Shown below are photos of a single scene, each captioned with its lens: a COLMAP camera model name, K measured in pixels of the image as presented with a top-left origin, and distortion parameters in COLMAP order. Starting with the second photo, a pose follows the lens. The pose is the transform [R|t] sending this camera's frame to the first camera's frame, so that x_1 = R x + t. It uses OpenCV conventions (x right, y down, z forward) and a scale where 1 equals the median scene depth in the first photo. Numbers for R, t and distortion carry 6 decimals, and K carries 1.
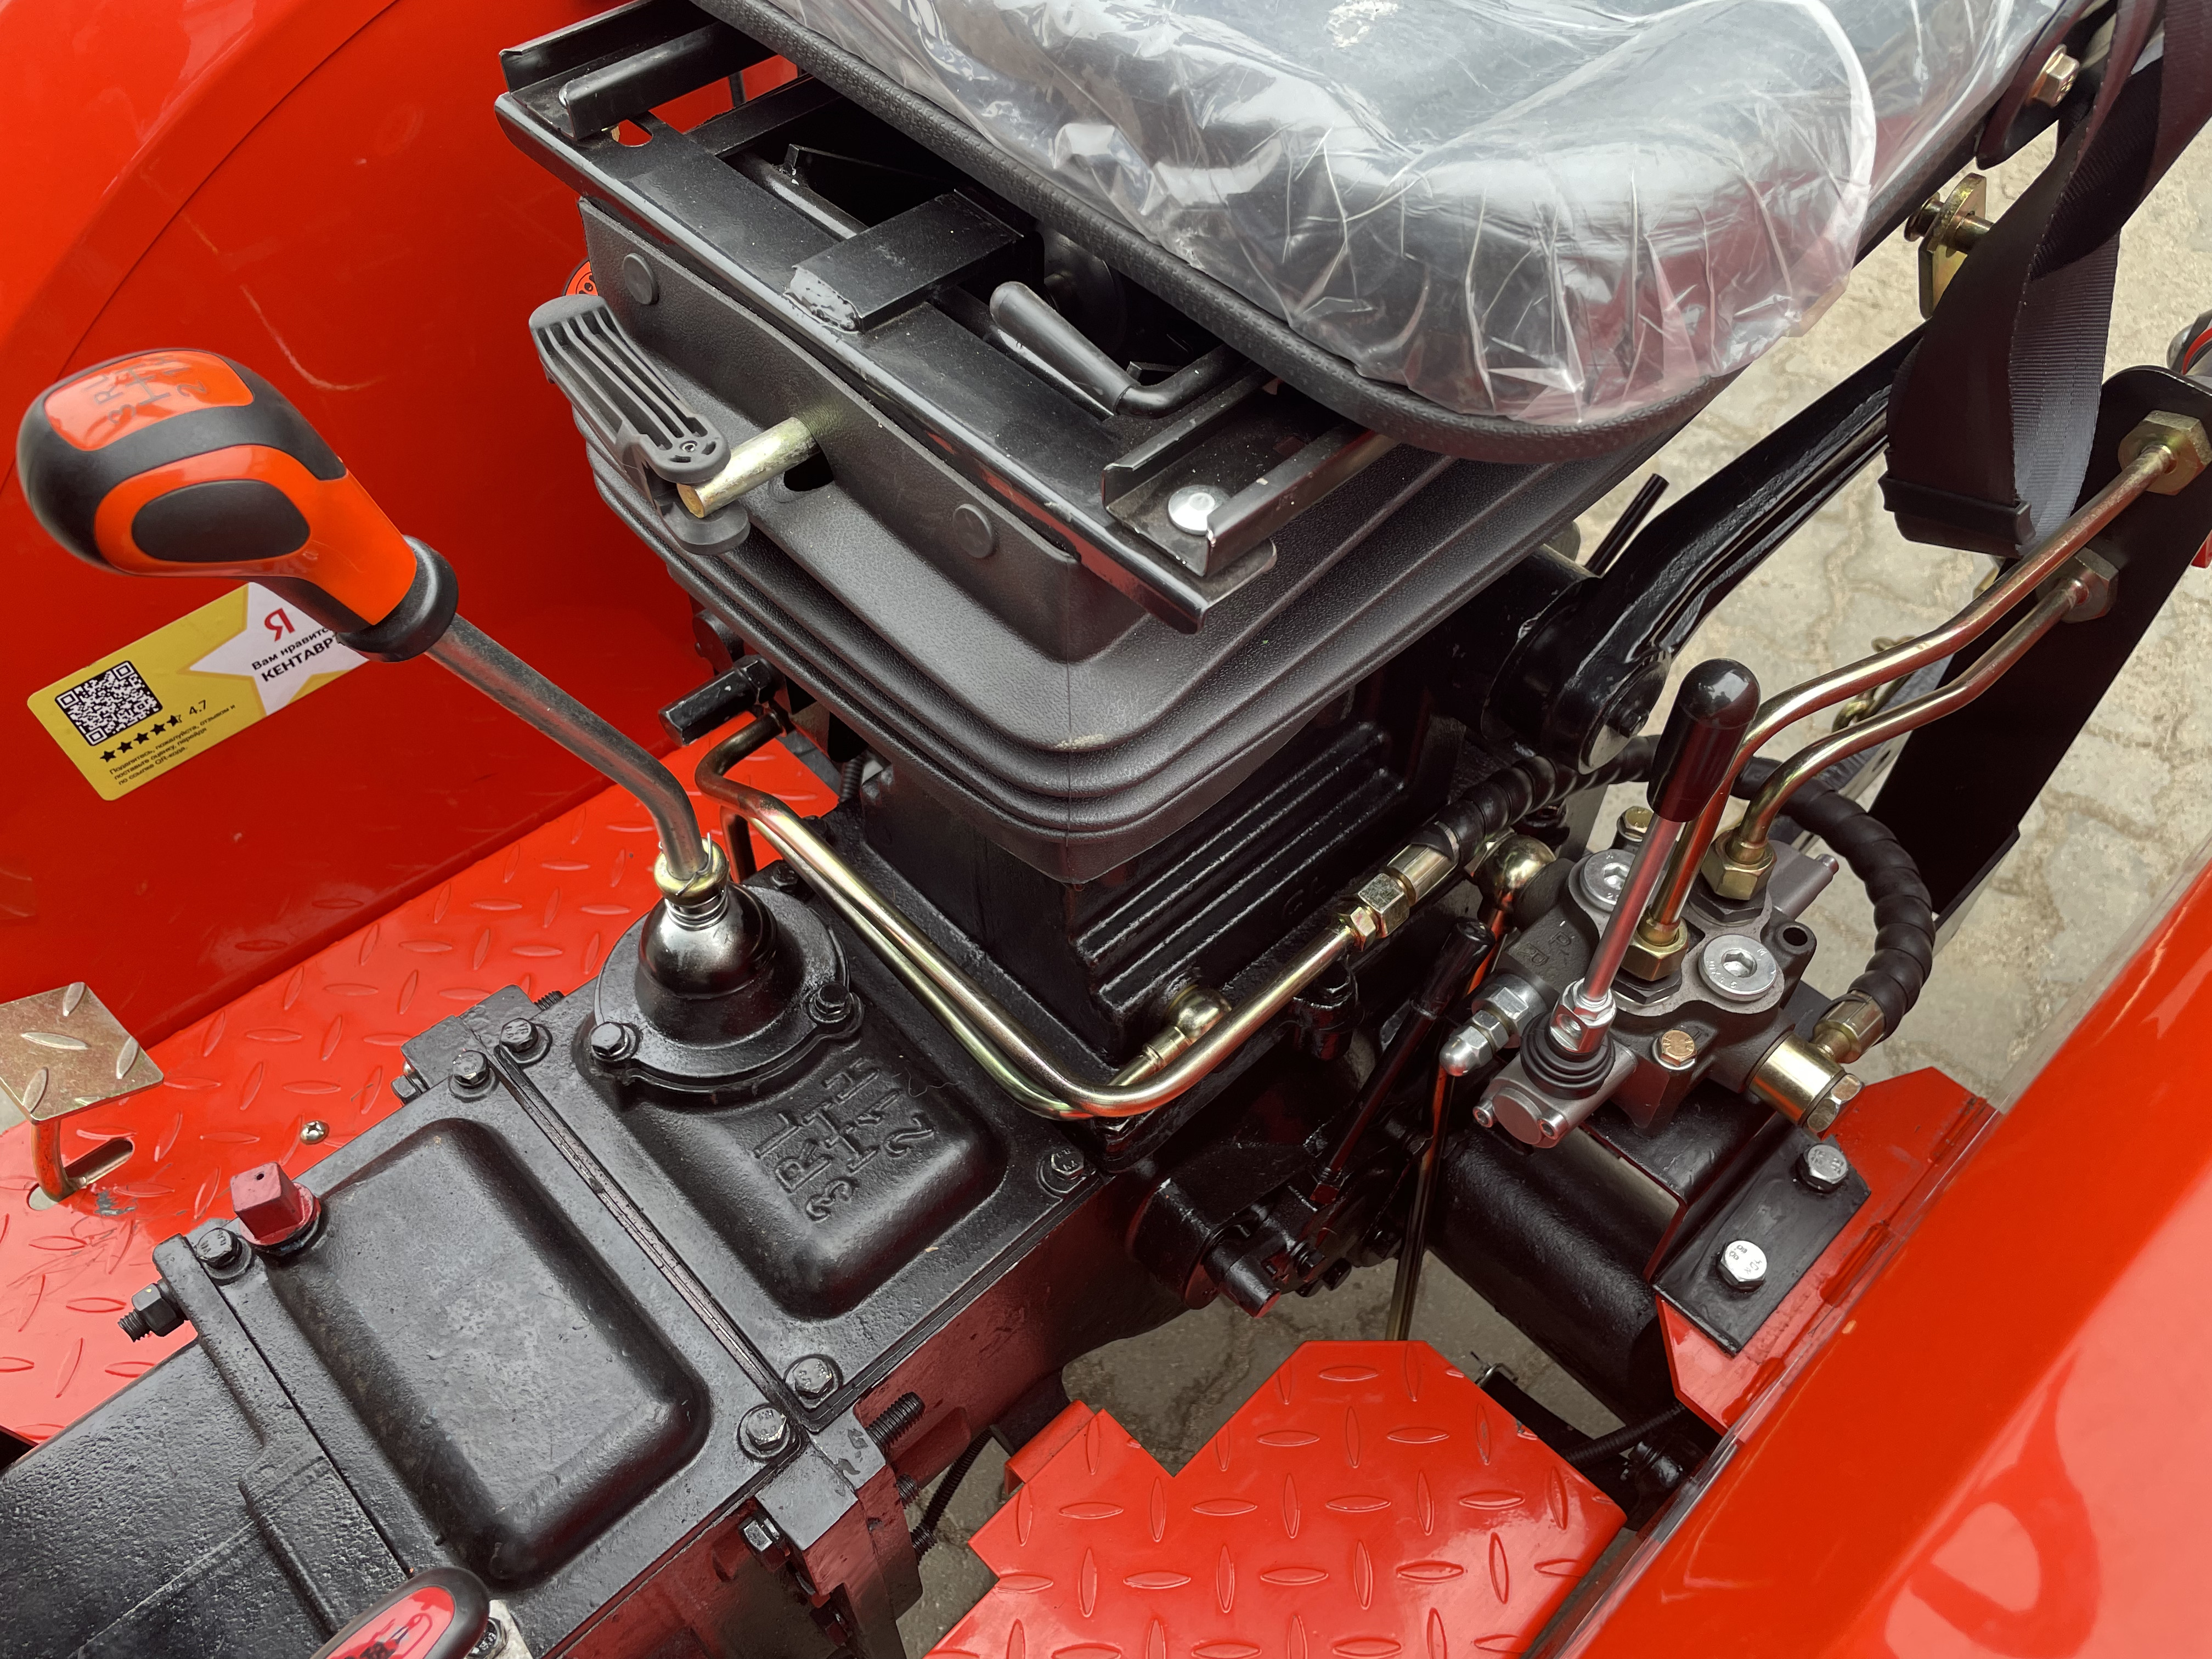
lens RADIAL K [[1667.5, 0, 1106.8], [0, 1667.5, 821.7], [0, 0, 1]] dist [0.078217, -0.095789]
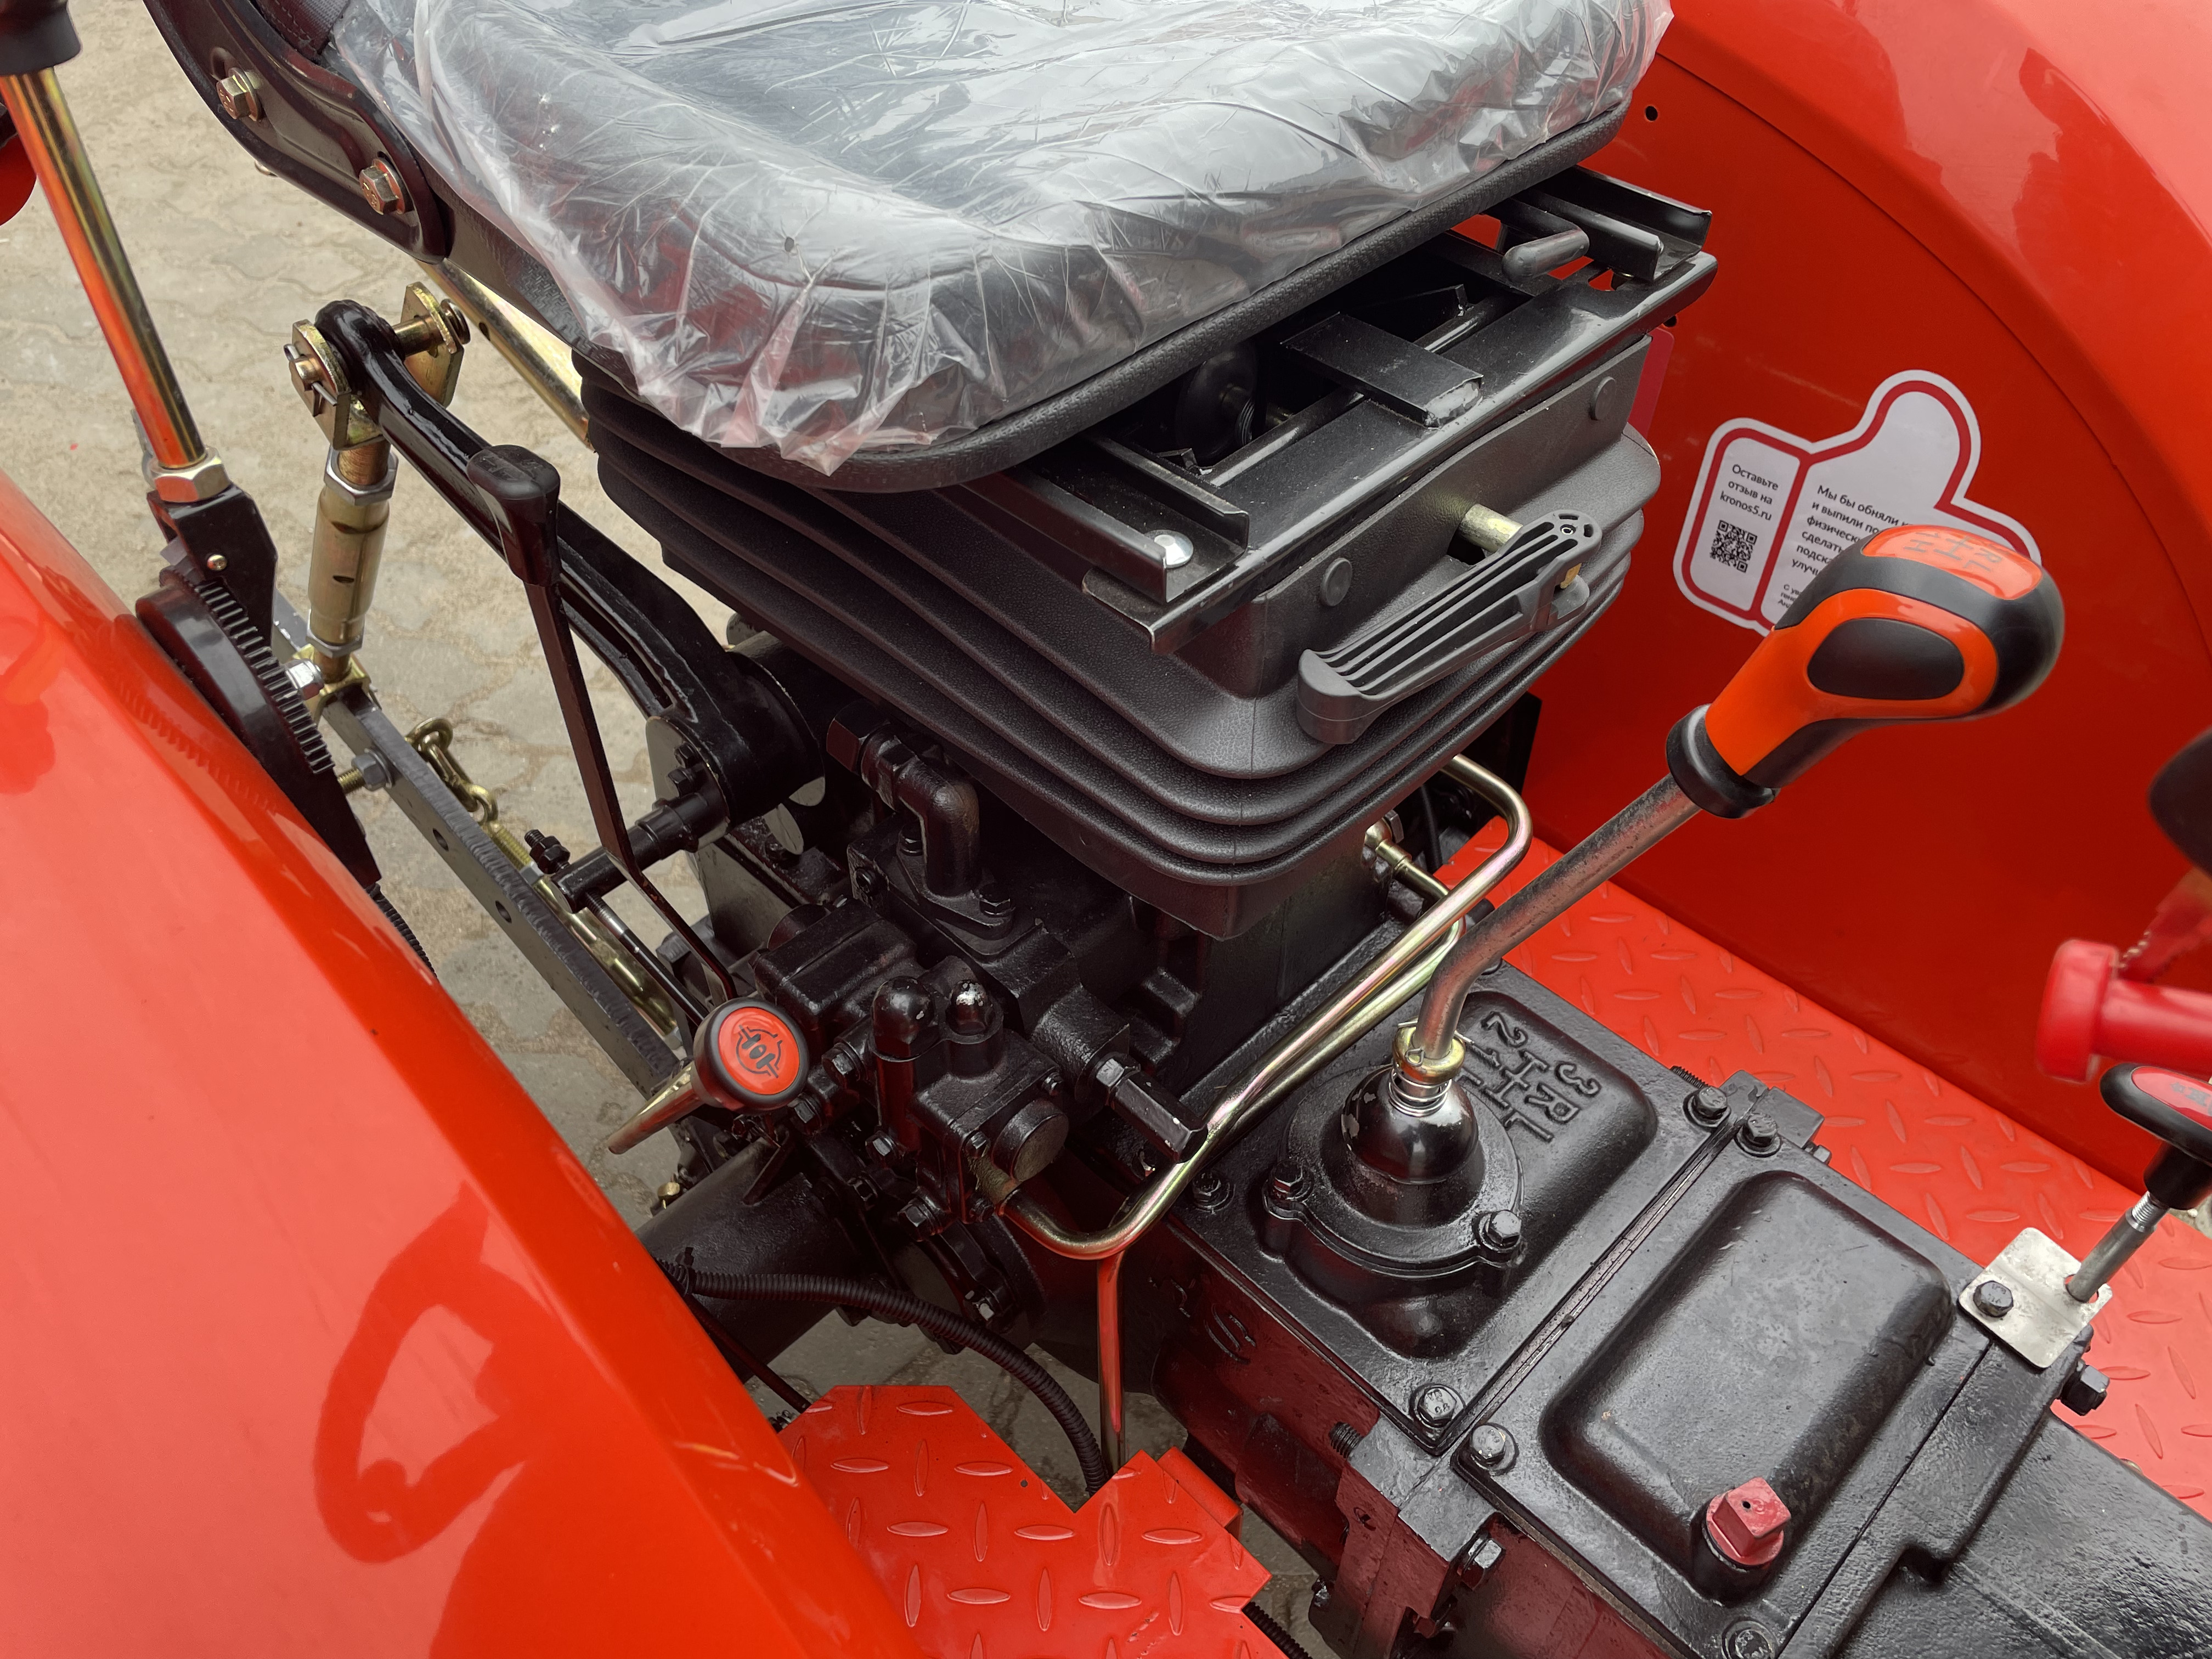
lens RADIAL K [[1667.5, 0, 1107.7], [0, 1667.5, 841.5], [0, 0, 1]] dist [0.078217, -0.095789]
pose [[-0.019351, -0.739002, 0.673425, -0.800507], [0.779614, 0.410543, 0.472924, -0.630843], [-0.625962, 0.534163, 0.568191, 0.447804]]
